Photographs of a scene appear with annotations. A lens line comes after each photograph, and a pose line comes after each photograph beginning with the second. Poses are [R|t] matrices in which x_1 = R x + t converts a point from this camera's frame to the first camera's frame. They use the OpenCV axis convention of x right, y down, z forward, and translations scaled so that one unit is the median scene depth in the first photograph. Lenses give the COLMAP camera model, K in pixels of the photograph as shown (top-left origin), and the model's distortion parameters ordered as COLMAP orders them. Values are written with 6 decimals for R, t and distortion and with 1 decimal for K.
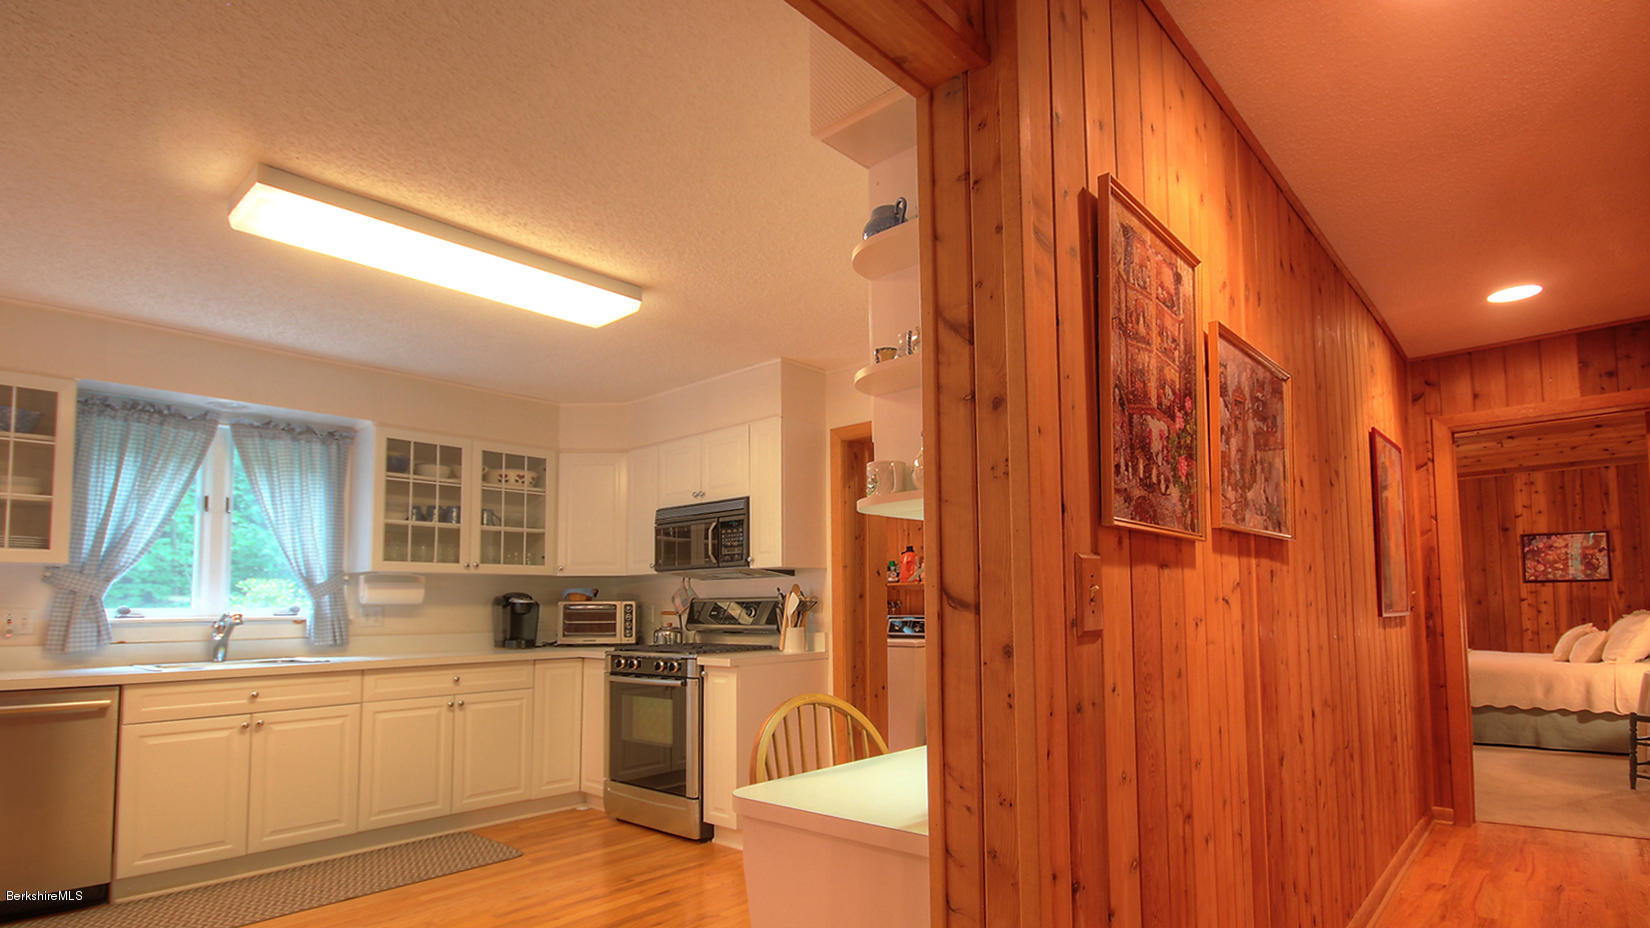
lens RADIAL K [[779.9, 0, 858.2], [0, 779.9, 554.2], [0, 0, 1]] dist [-0.000966, -0.003895]
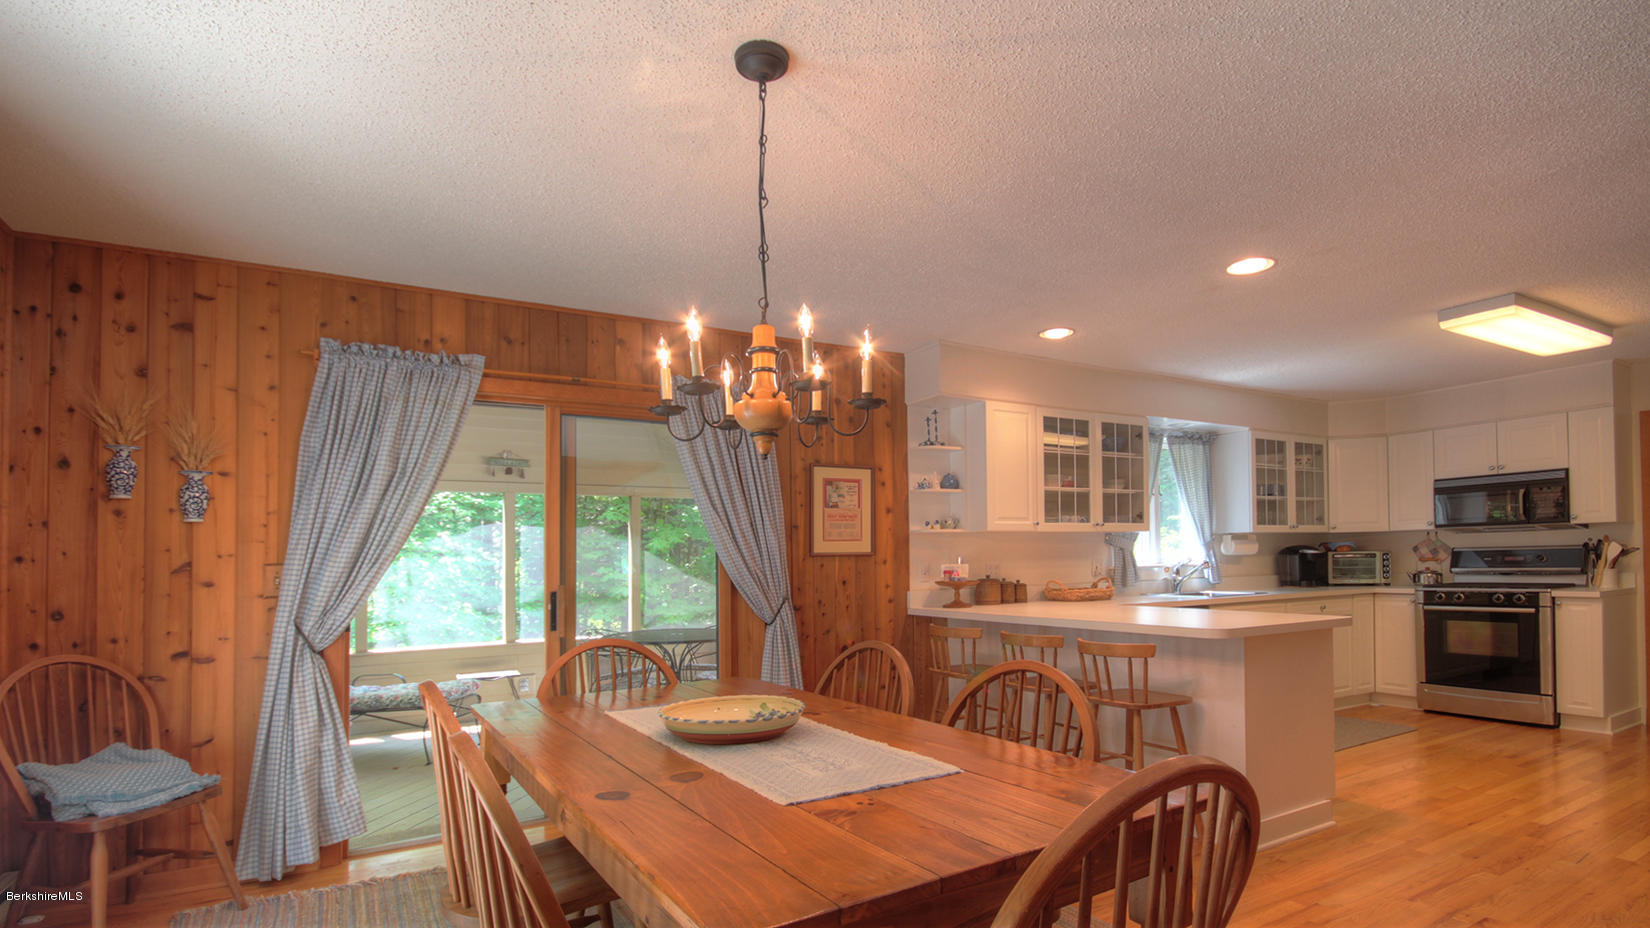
lens RADIAL K [[779.9, 0, 863.3], [0, 779.9, 531.0], [0, 0, 1]] dist [-0.000966, -0.003895]
pose [[0.952788, -0.023243, -0.302746, -0.874215], [0.031977, 0.999202, 0.023924, -0.037479], [0.301948, -0.032475, 0.952771, -0.590380]]
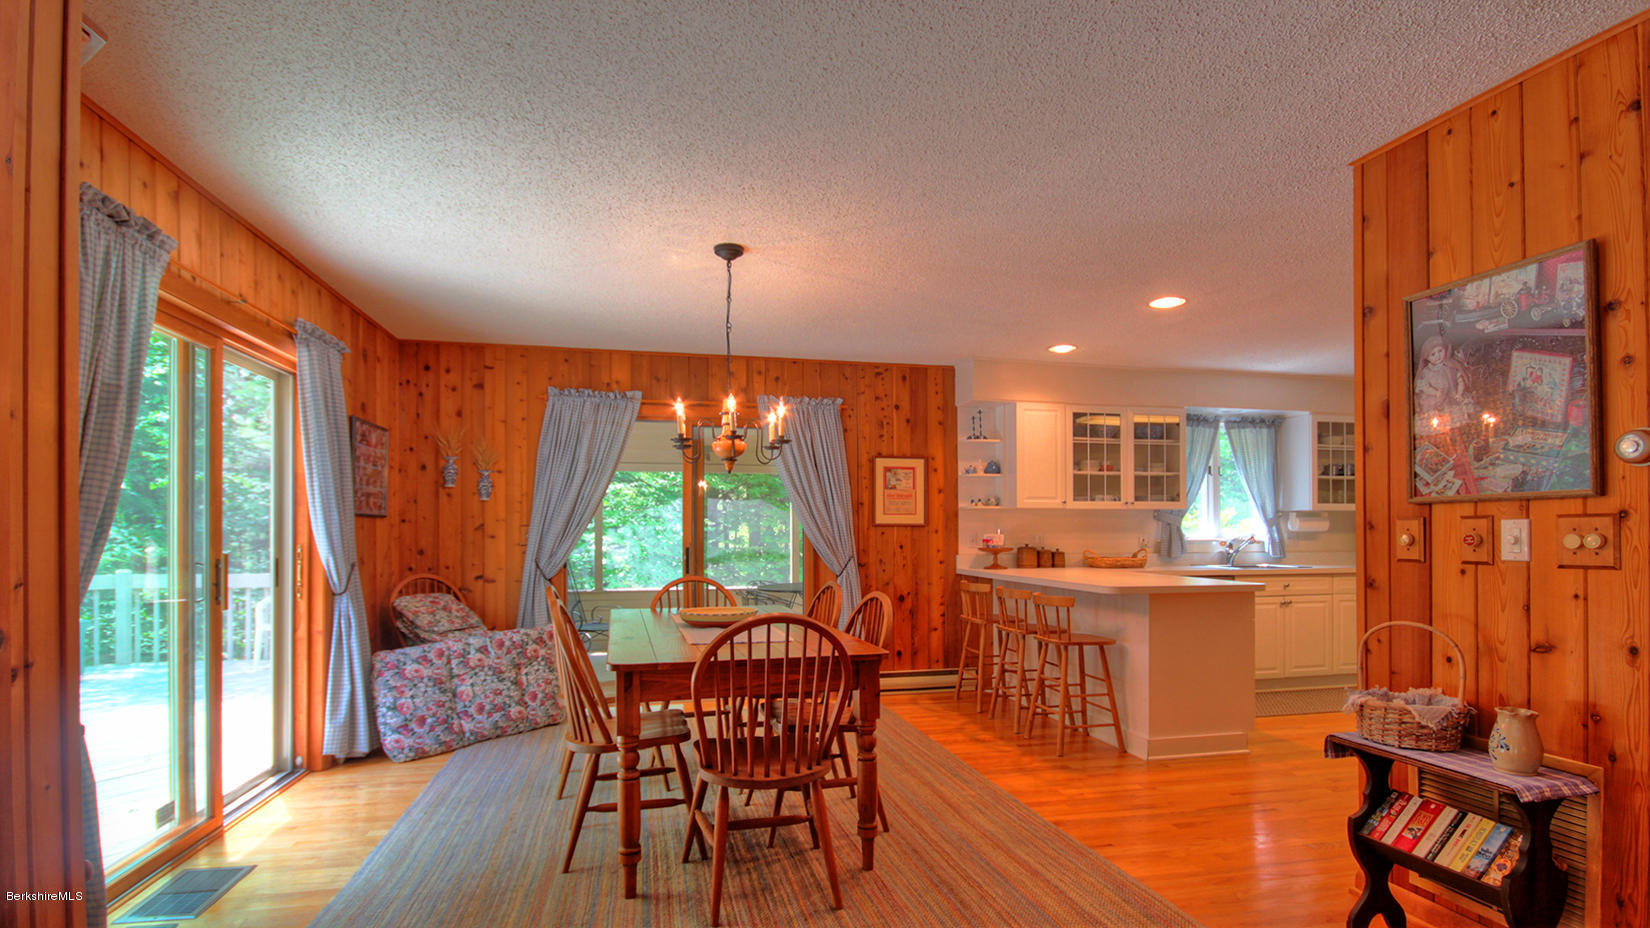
lens RADIAL K [[779.9, 0, 845.5], [0, 779.9, 521.3], [0, 0, 1]] dist [-0.000966, -0.003895]
pose [[0.816029, 0.000367, -0.578010, -0.486877], [0.031044, 0.998529, 0.044461, -0.052616], [0.577176, -0.054225, 0.814817, -0.776962]]
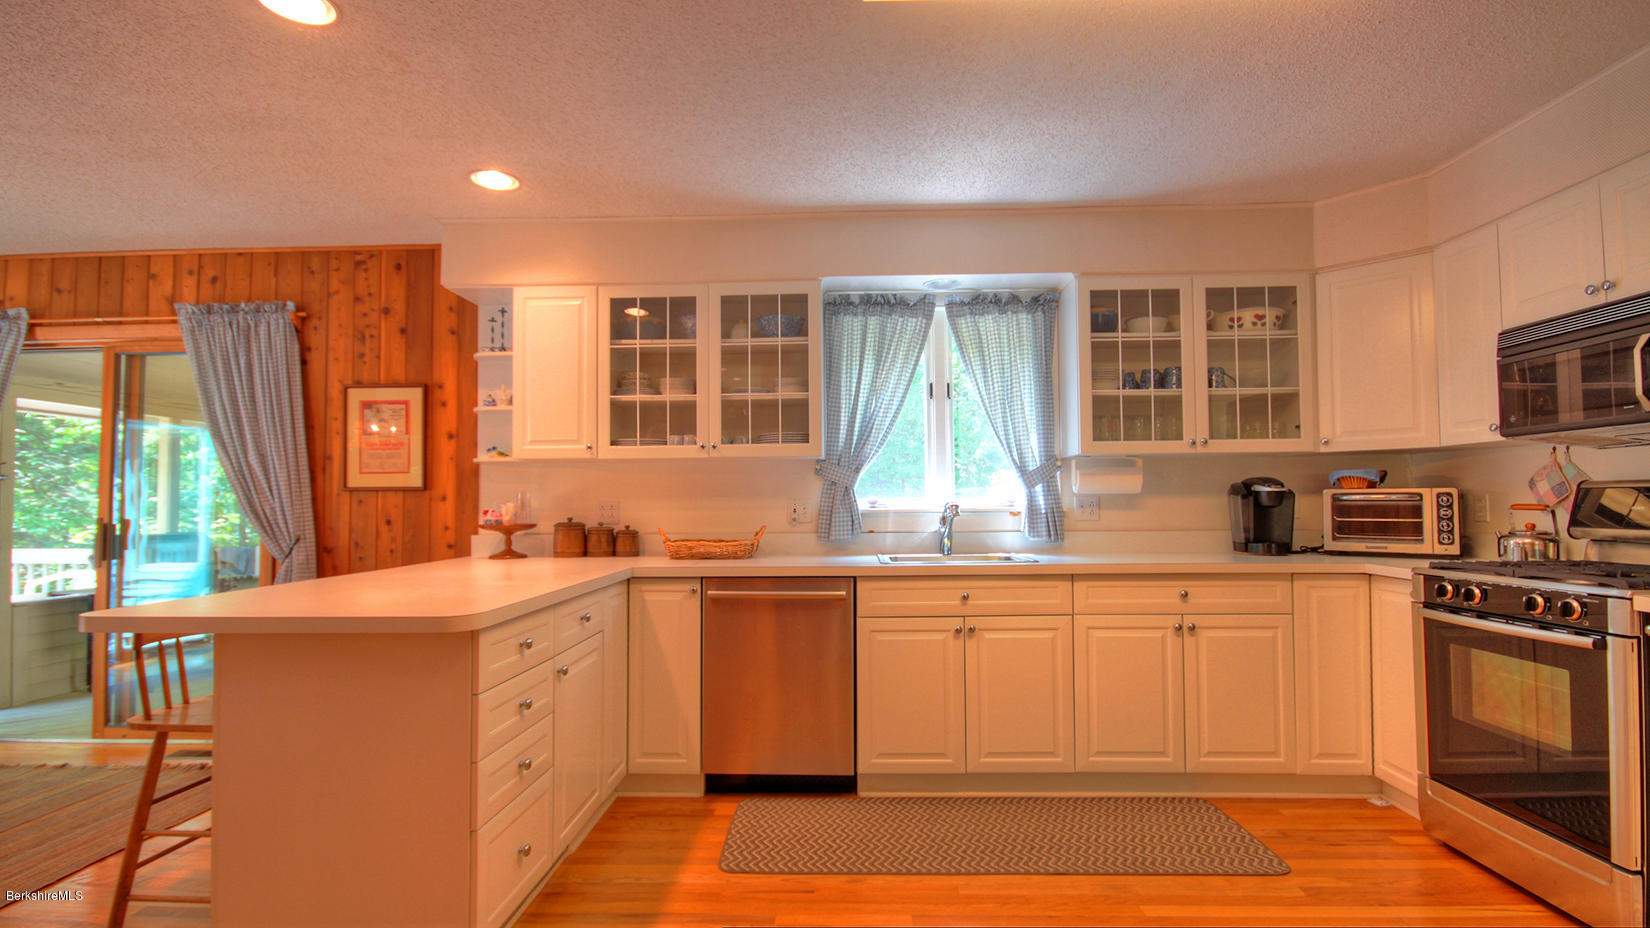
lens RADIAL K [[779.9, 0, 875.7], [0, 779.9, 474.3], [0, 0, 1]] dist [-0.000966, -0.003895]
pose [[0.646586, -0.022460, -0.762510, -0.134054], [0.051353, 0.998581, 0.014132, 0.020424], [0.761110, -0.048295, 0.646822, 0.296175]]
